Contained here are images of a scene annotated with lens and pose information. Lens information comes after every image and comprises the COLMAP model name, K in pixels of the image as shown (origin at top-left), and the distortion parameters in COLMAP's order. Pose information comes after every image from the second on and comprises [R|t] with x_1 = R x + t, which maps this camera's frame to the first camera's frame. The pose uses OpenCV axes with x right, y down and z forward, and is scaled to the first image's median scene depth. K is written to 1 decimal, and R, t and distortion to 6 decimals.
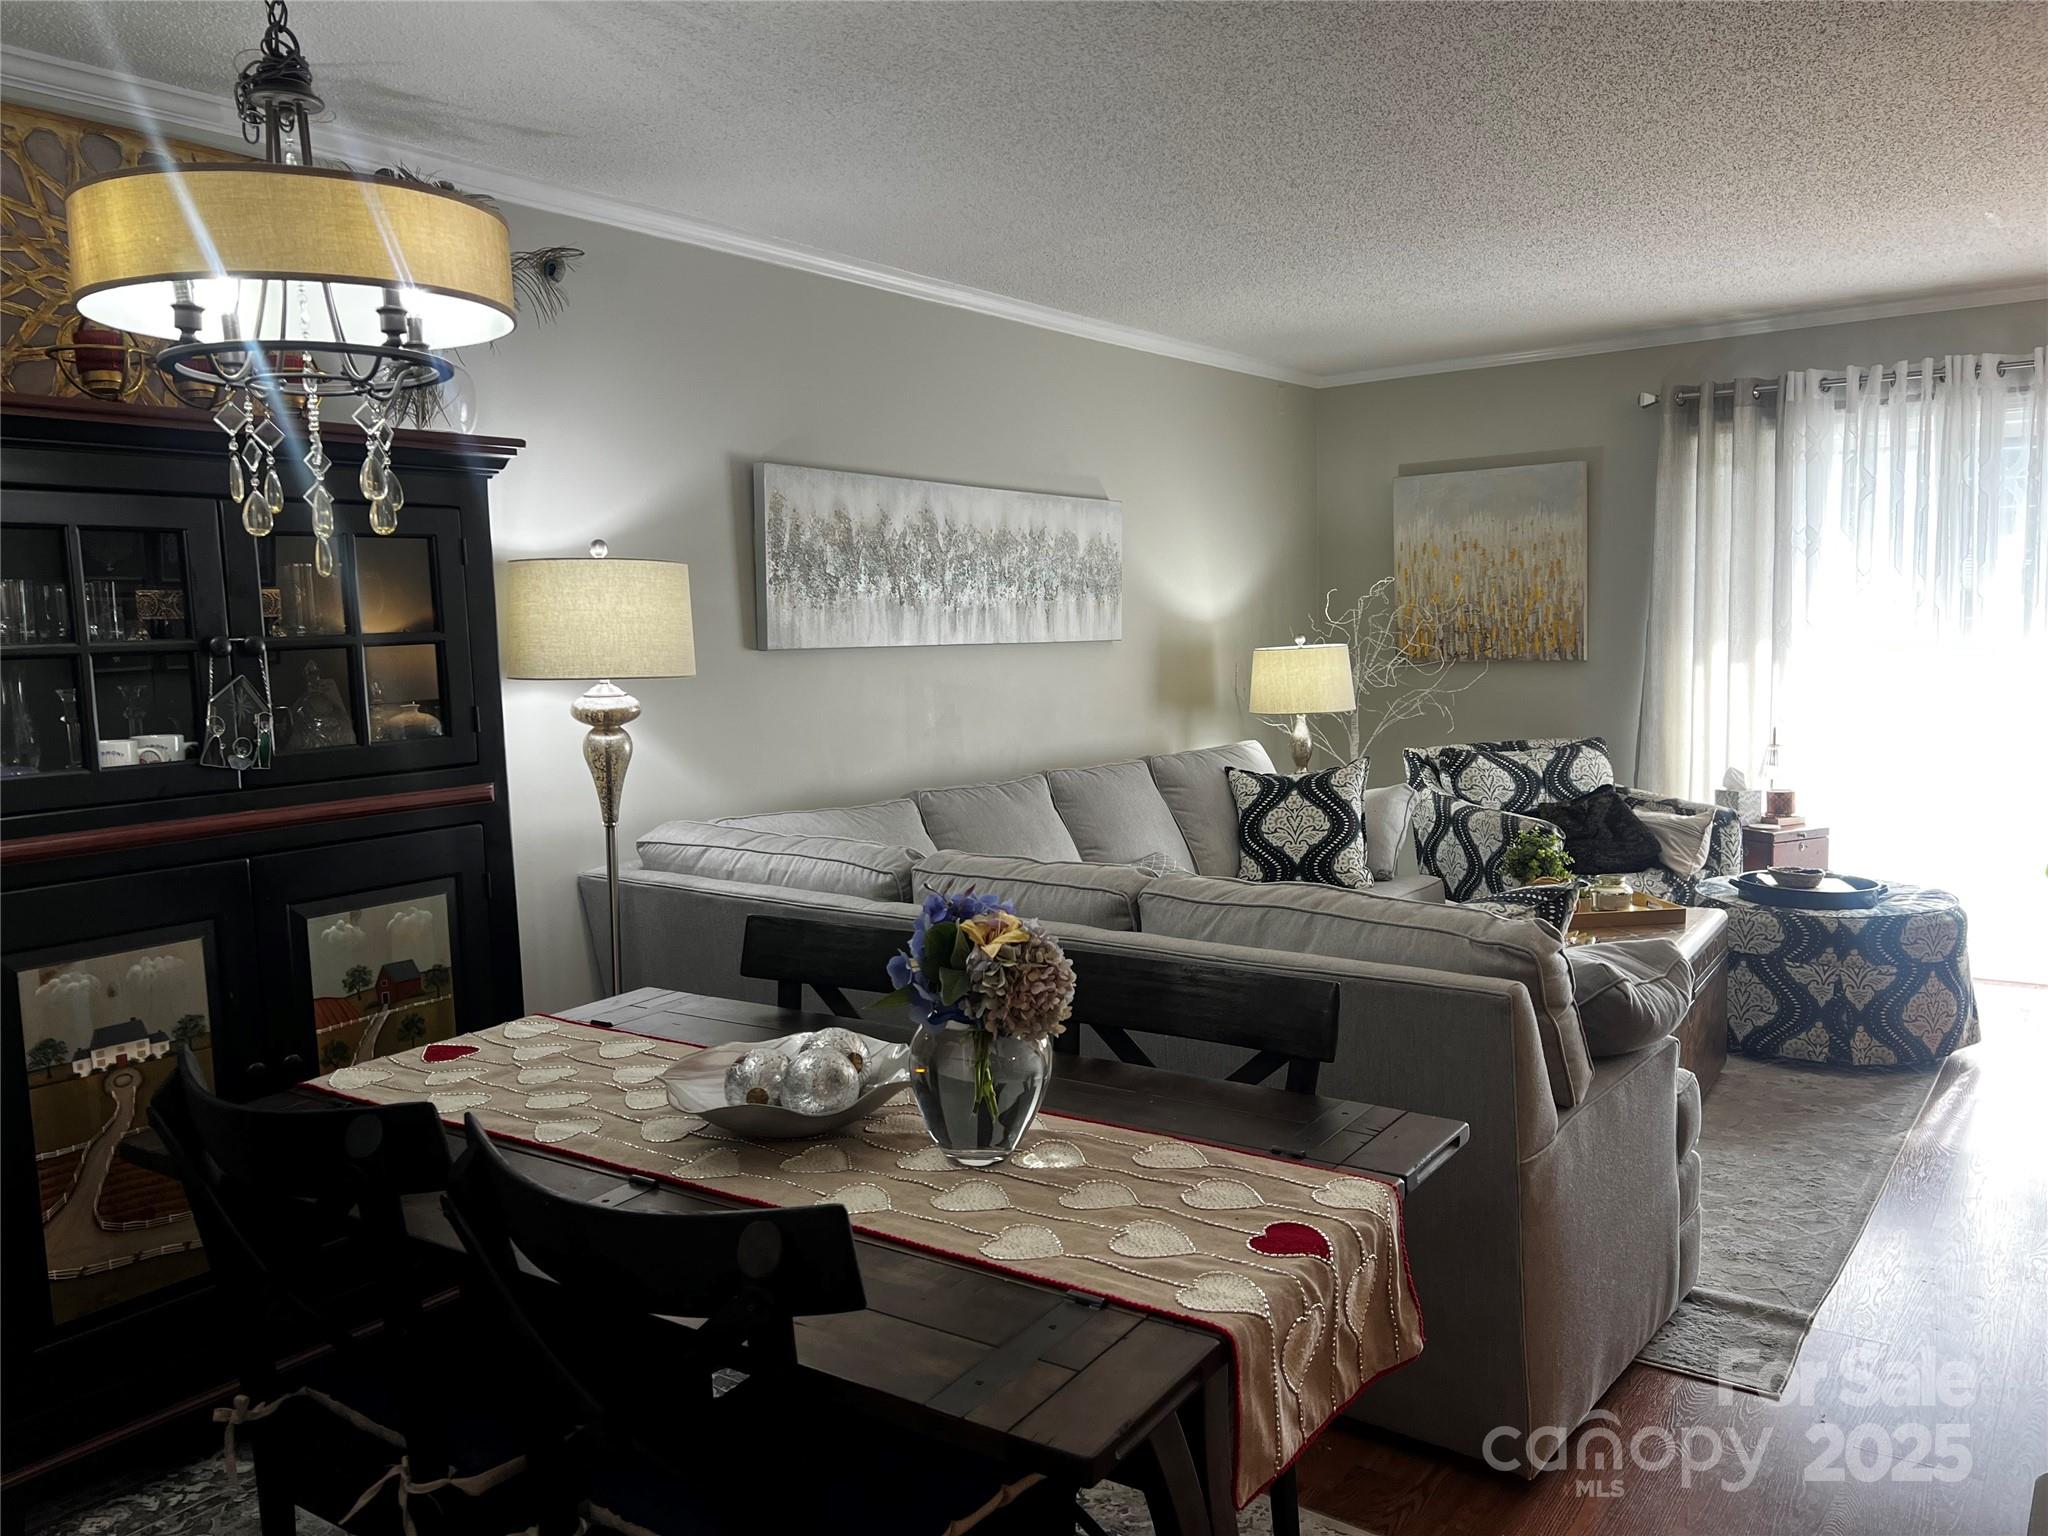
lens RADIAL K [[1599.0, 0, 1024.0], [0, 1599.0, 768.0], [0, 0, 1]] dist [0.053724, -0.078355]
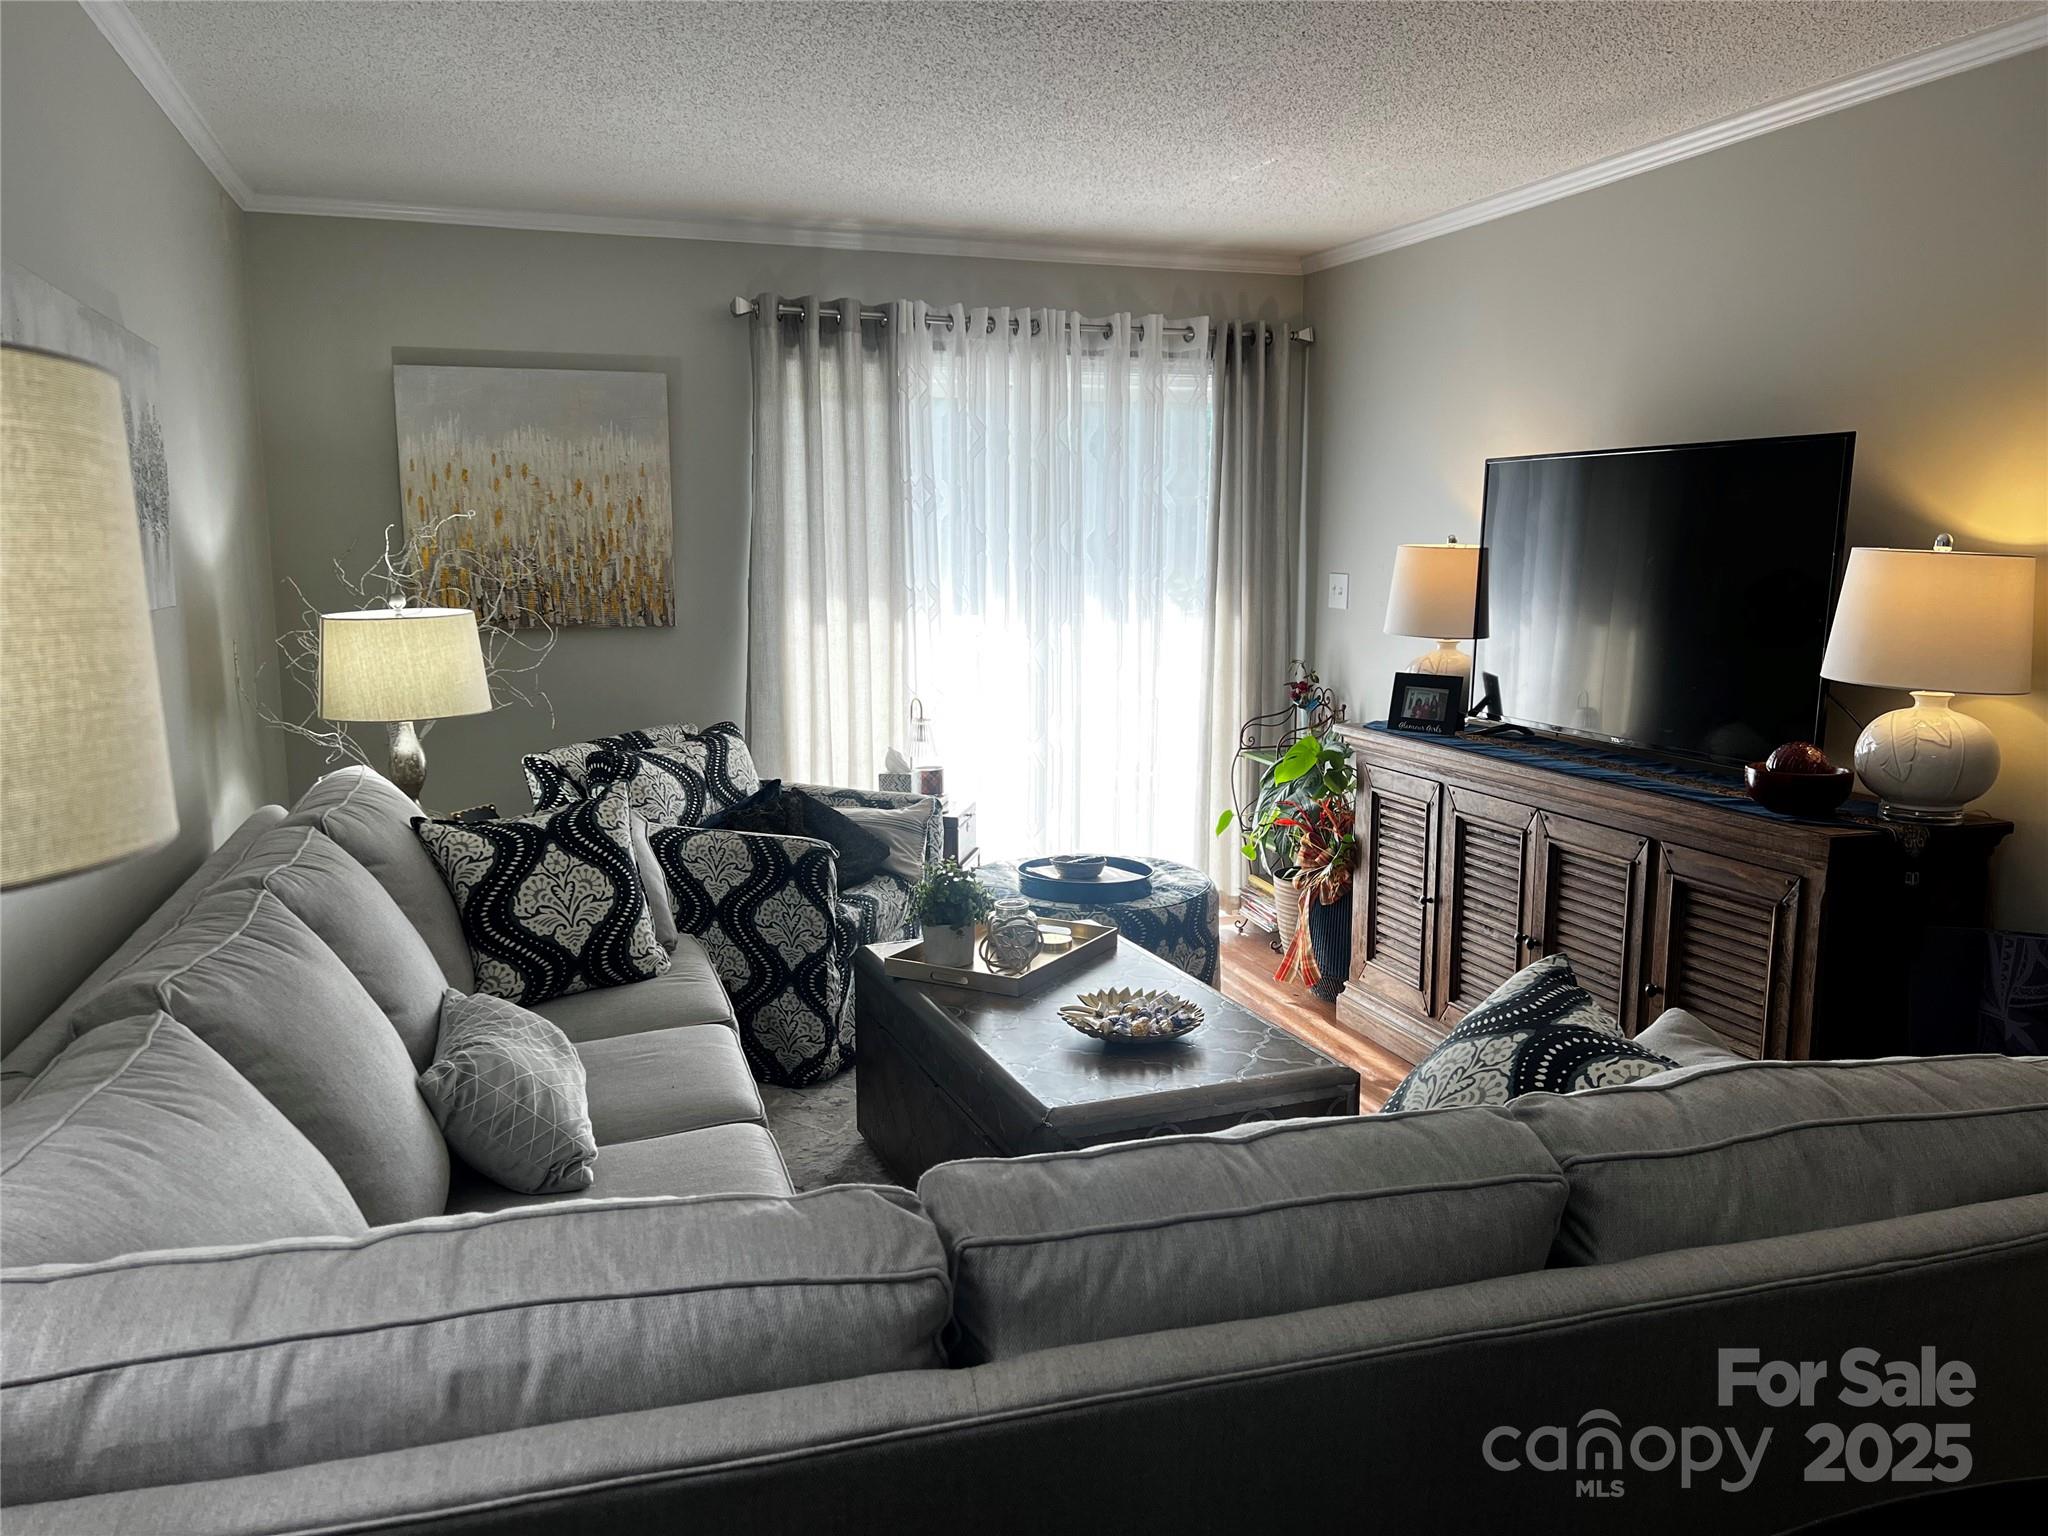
lens RADIAL K [[1535.2, 0, 1024.0], [0, 1535.2, 768.0], [0, 0, 1]] dist [0.053121, -0.000942]
pose [[0.567407, -0.094109, 0.818042, -0.217676], [0.060912, 0.995523, 0.072277, -0.047463], [-0.821181, 0.008818, 0.570599, 0.480086]]
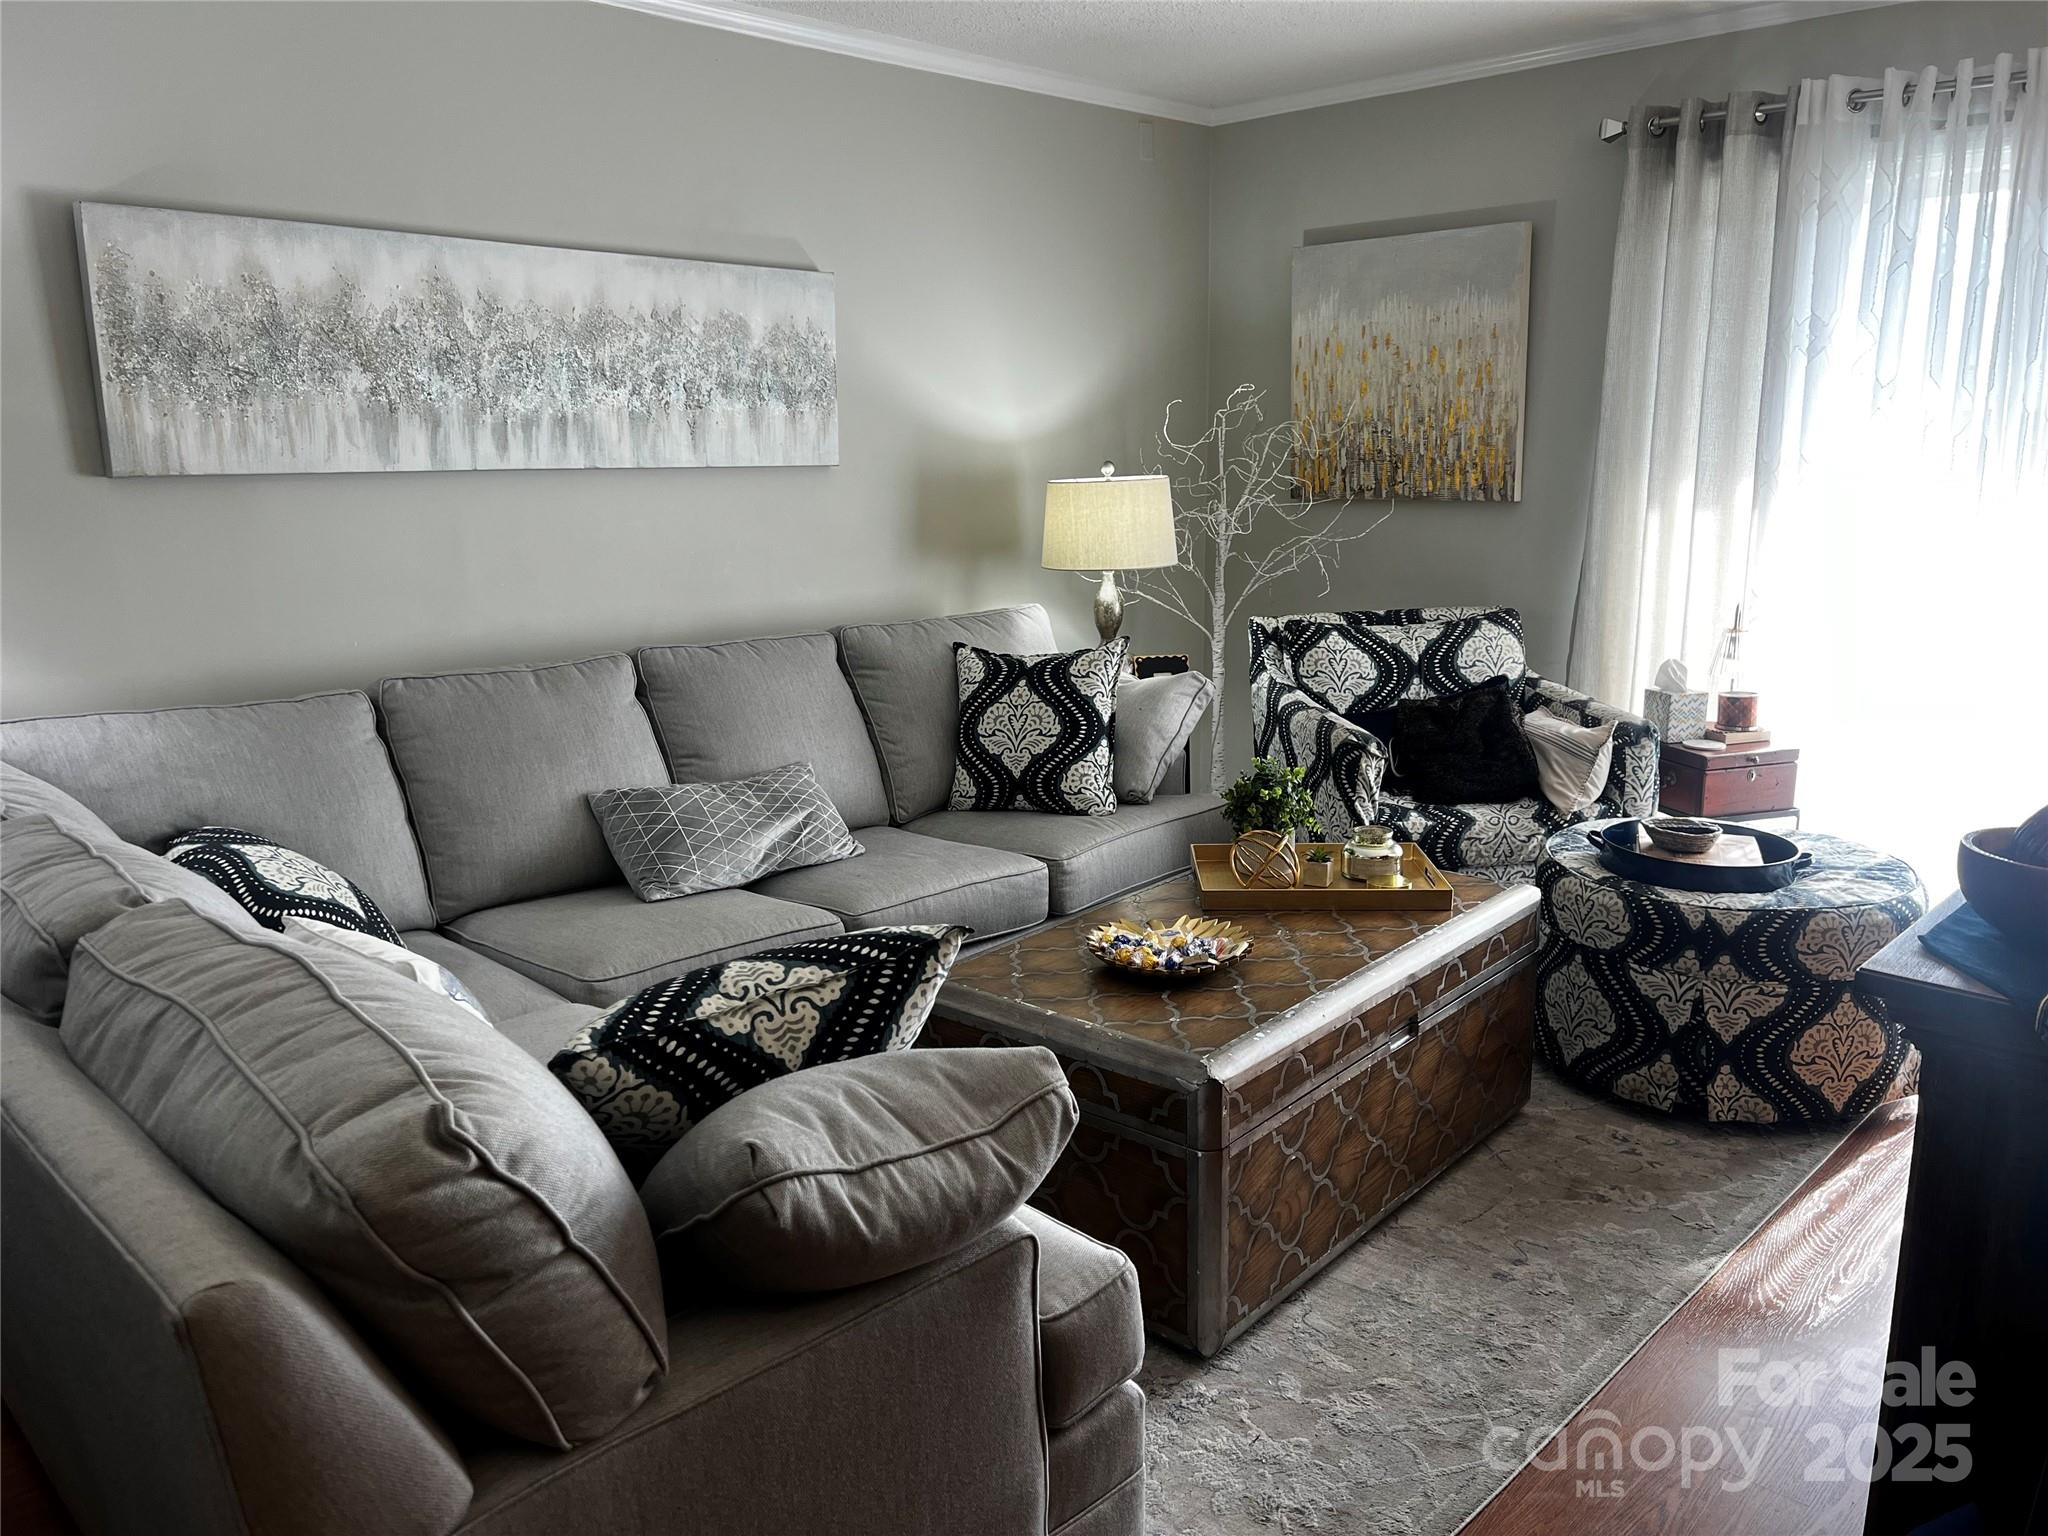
lens RADIAL K [[1569.2, 0, 1054.6], [0, 1569.2, 795.3], [0, 0, 1]] dist [0.058665, -0.079280]
pose [[0.992045, 0.042471, -0.118501, 0.264072], [-0.025583, 0.989743, 0.140552, -0.034233], [0.123254, -0.136402, 0.982956, 0.273052]]
